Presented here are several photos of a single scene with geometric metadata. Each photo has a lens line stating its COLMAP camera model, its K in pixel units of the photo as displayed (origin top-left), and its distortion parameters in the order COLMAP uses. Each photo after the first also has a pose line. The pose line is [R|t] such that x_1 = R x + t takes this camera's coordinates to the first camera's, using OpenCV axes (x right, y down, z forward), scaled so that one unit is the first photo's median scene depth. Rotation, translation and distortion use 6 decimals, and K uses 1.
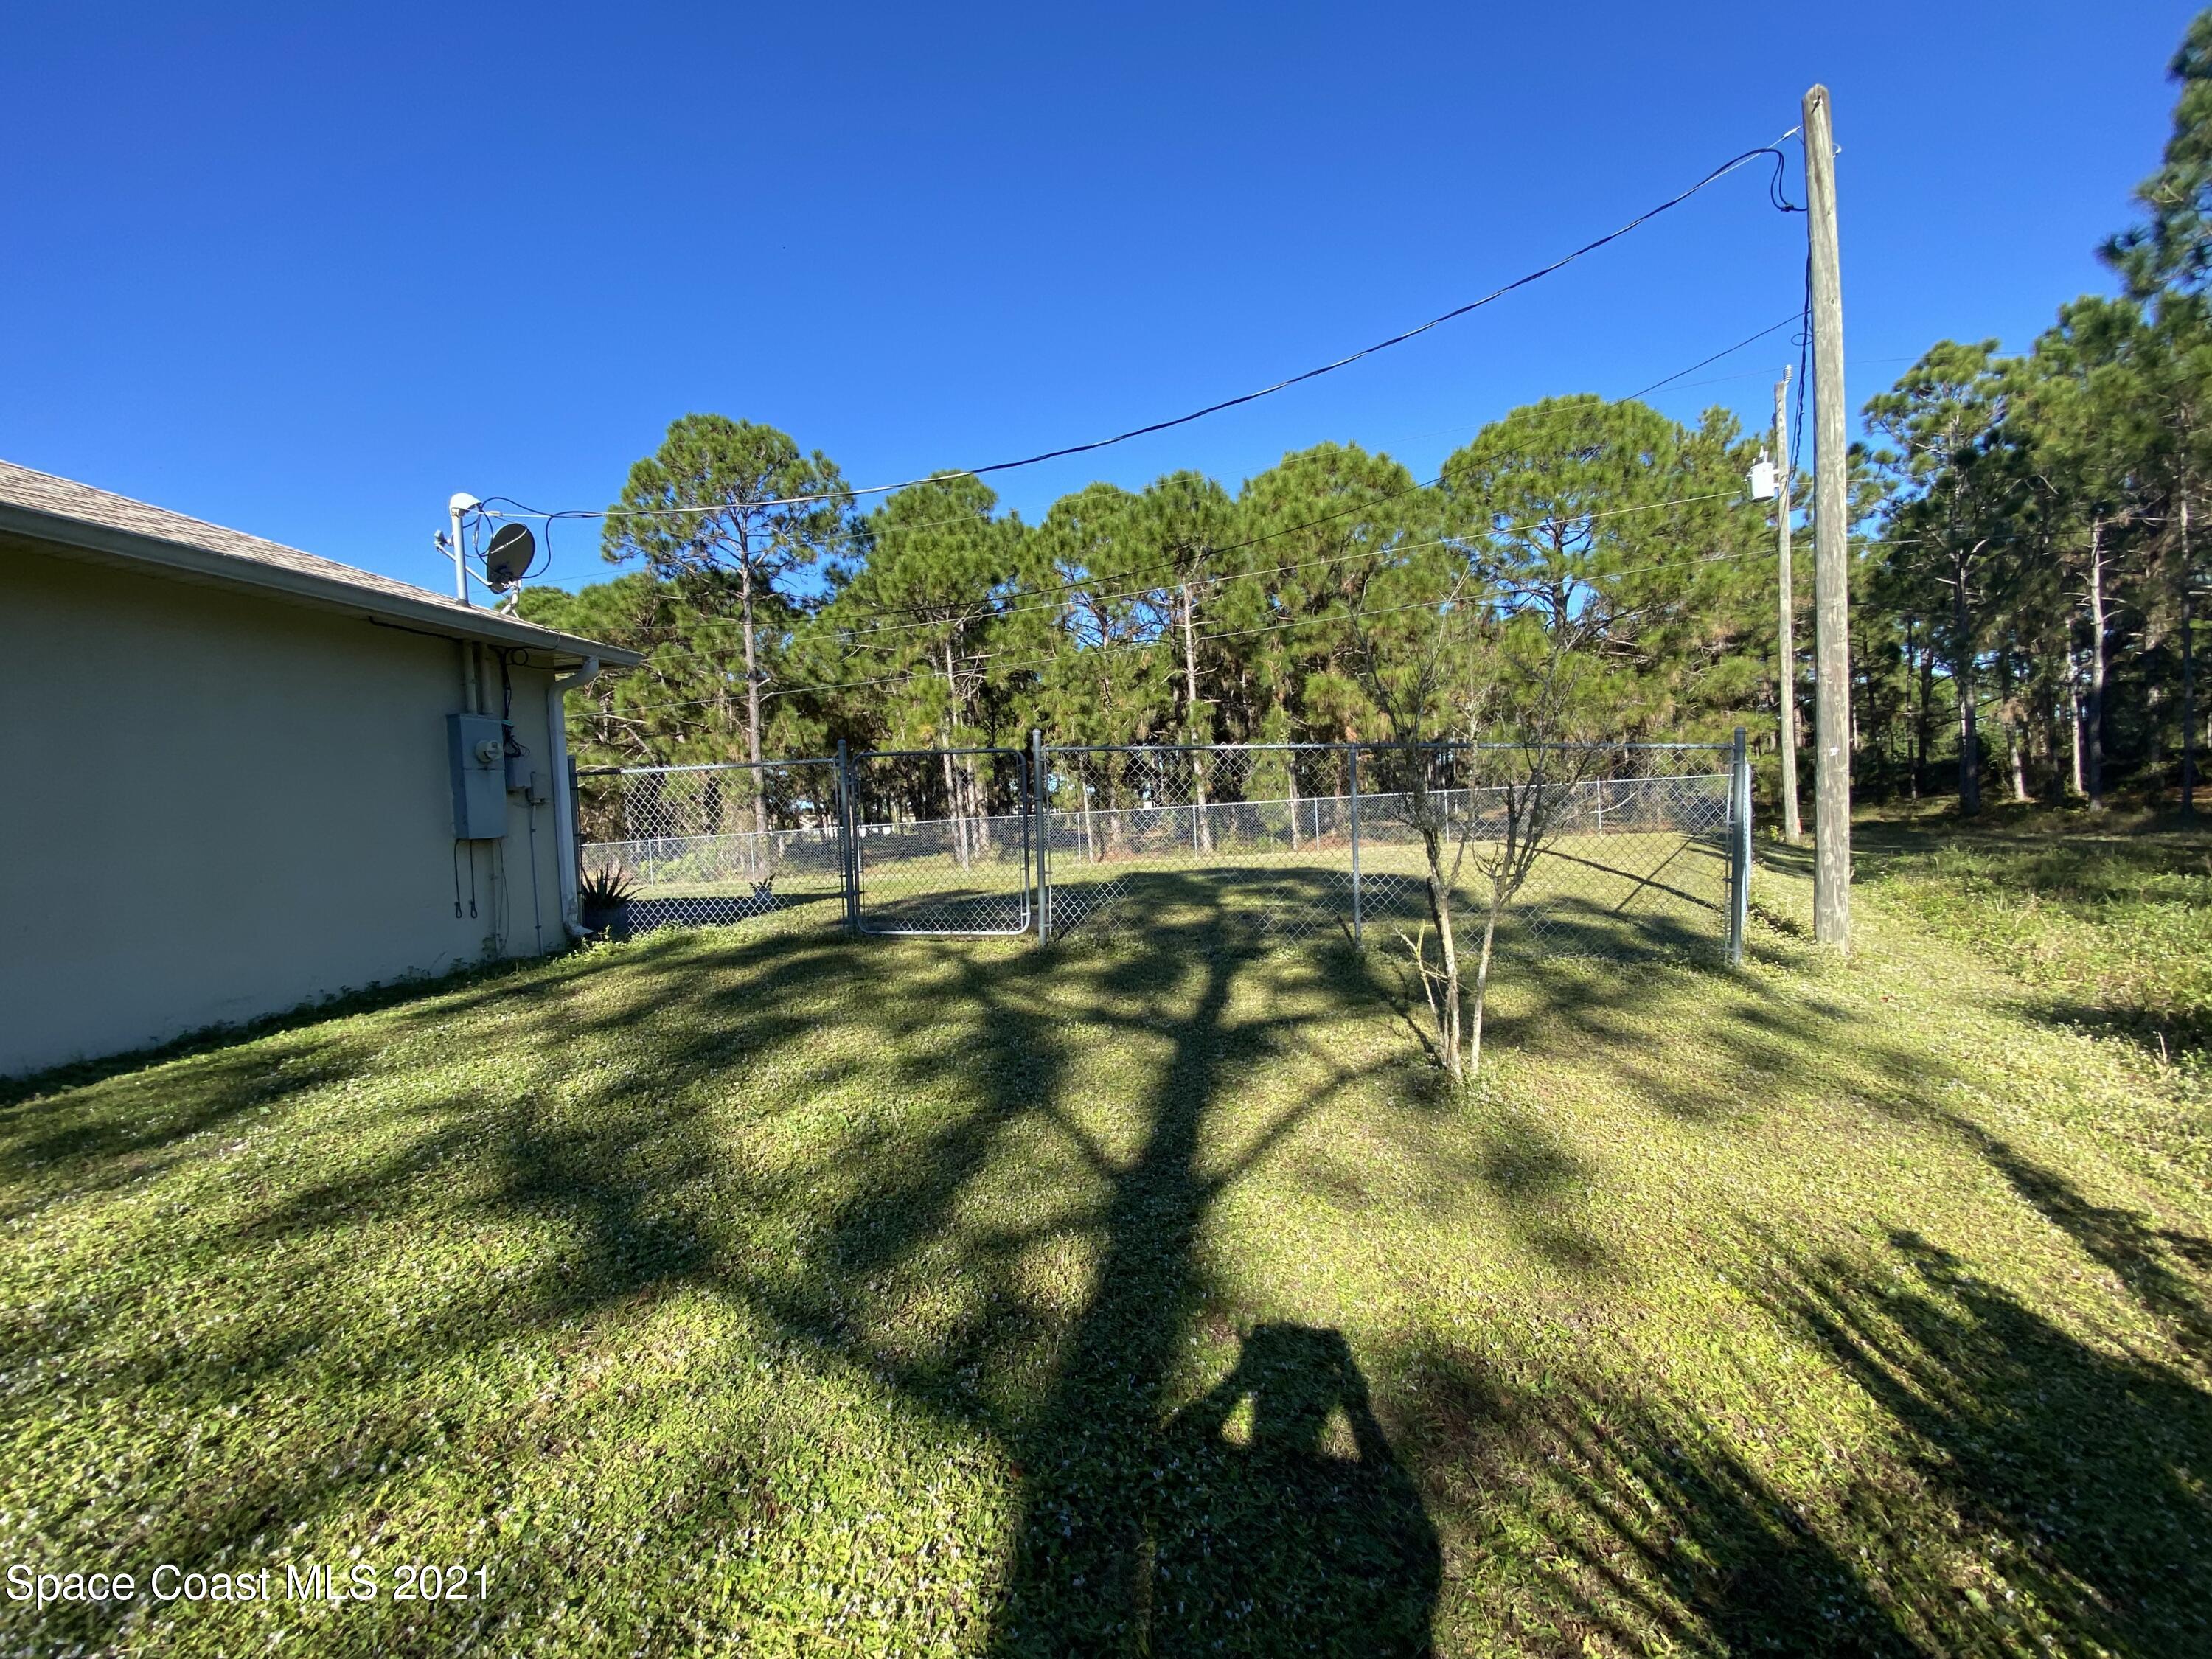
lens RADIAL K [[884.3, 0, 1102.0], [0, 884.3, 828.2], [0, 0, 1]] dist [0.055829, -0.045117]
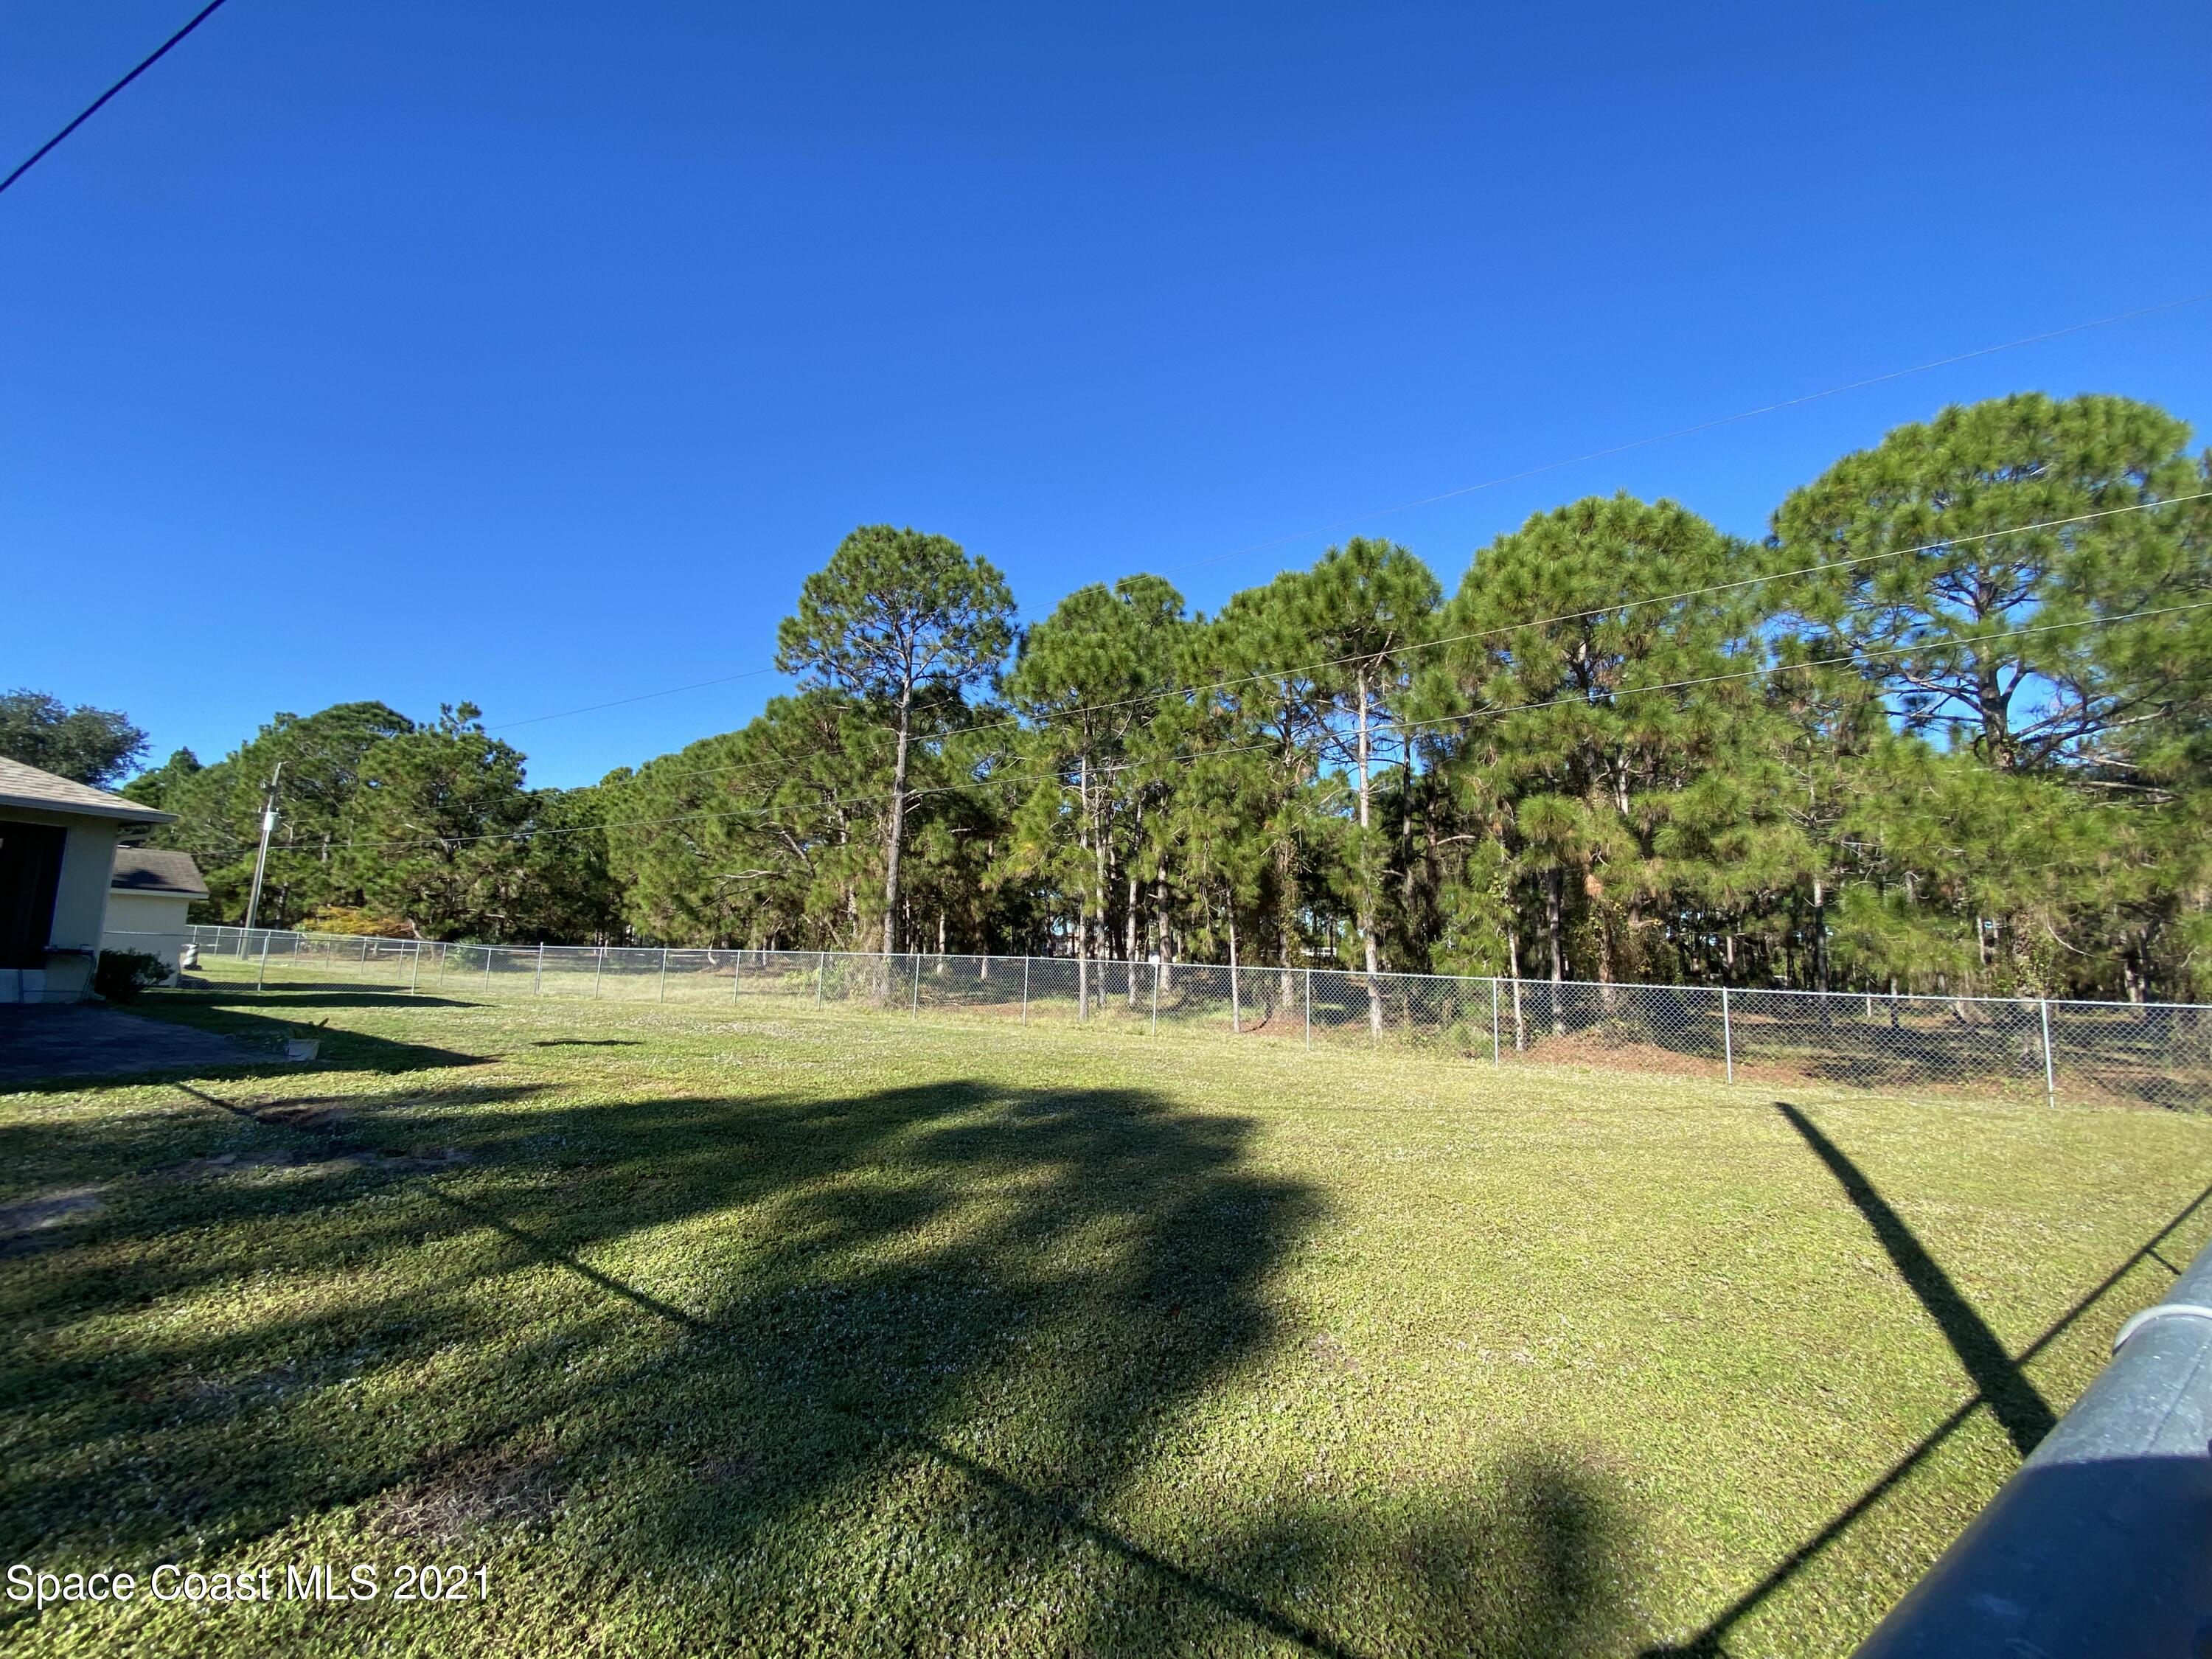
lens RADIAL K [[900.9, 0, 1103.3], [0, 900.9, 834.6], [0, 0, 1]] dist [0.024019, -0.021067]
pose [[0.930094, 0.041665, -0.364952, 0.170226], [-0.096348, 0.986431, -0.132931, -0.015512], [0.354461, 0.158801, 0.921488, 0.213003]]
